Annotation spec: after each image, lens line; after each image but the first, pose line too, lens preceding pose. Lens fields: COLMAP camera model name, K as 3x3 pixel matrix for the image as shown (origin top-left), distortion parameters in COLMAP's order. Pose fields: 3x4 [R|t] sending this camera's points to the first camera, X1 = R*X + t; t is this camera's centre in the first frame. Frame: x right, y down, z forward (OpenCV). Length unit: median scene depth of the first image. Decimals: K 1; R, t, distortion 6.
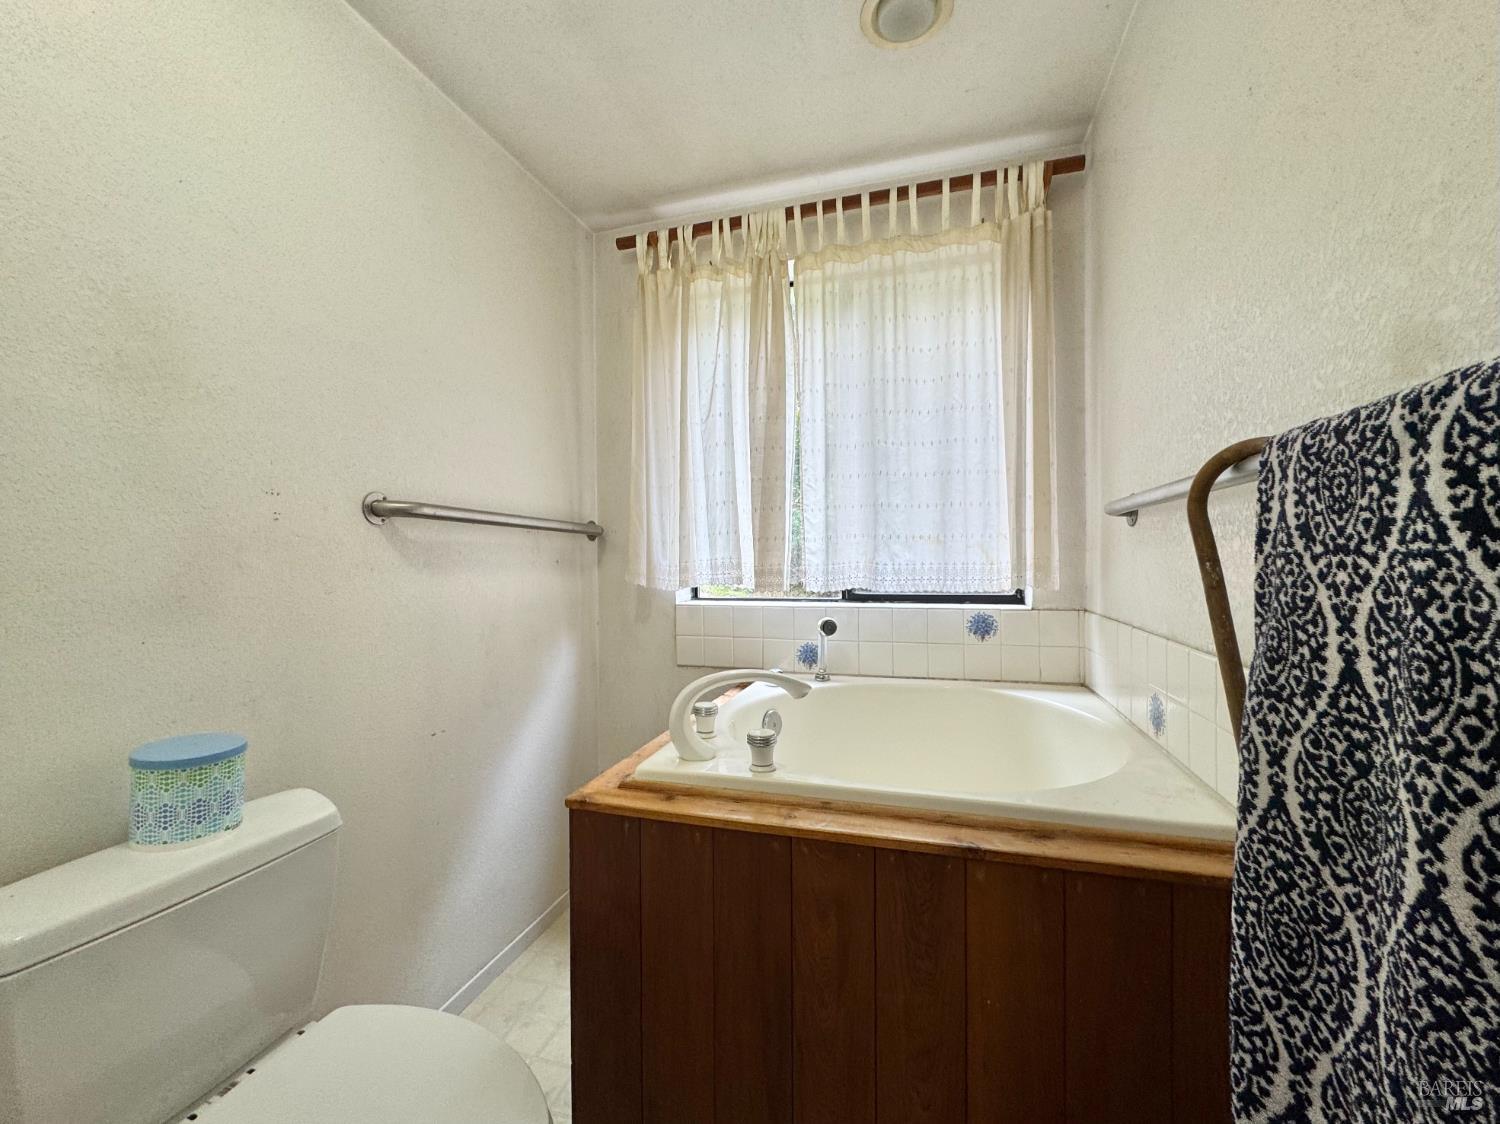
lens RADIAL K [[611.1, 0, 750.1], [0, 611.1, 568.3], [0, 0, 1]] dist [-0.000847, -0.000163]
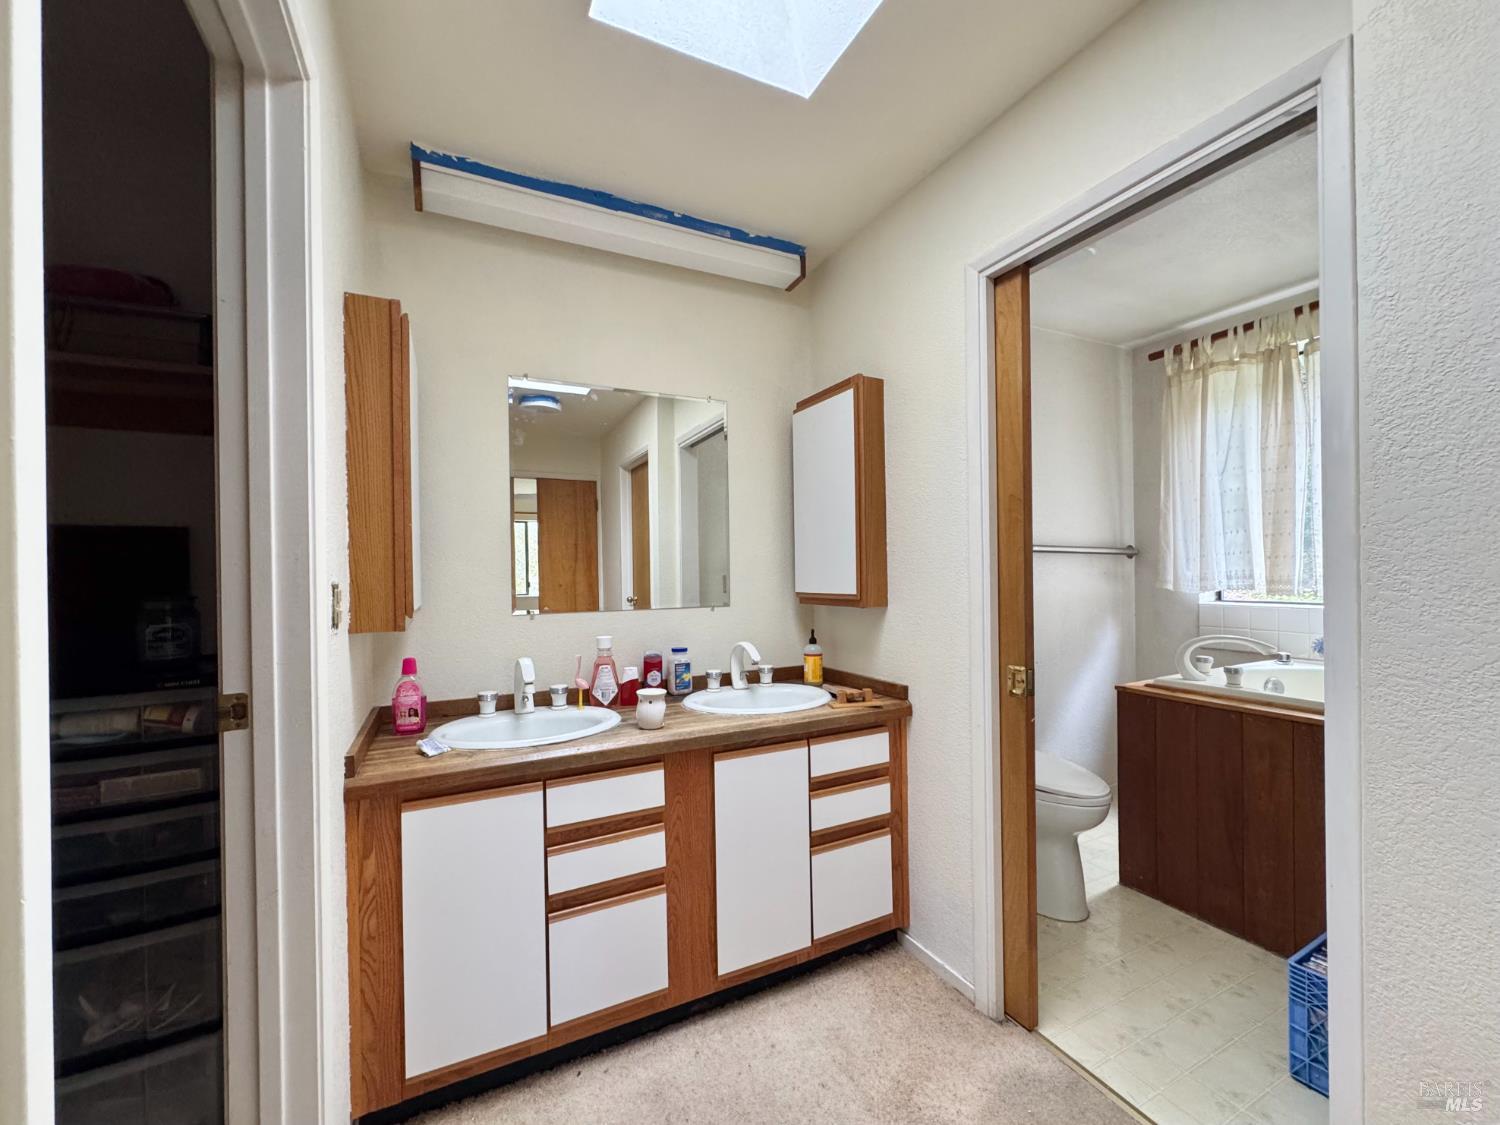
lens RADIAL K [[611.1, 0, 750.1], [0, 611.1, 568.8], [0, 0, 1]] dist [-0.000847, -0.000163]
pose [[0.687322, -0.002076, -0.726350, 0.198012], [-0.000487, 0.999994, -0.003319, -0.015401], [0.726352, 0.002635, 0.687317, -0.743100]]
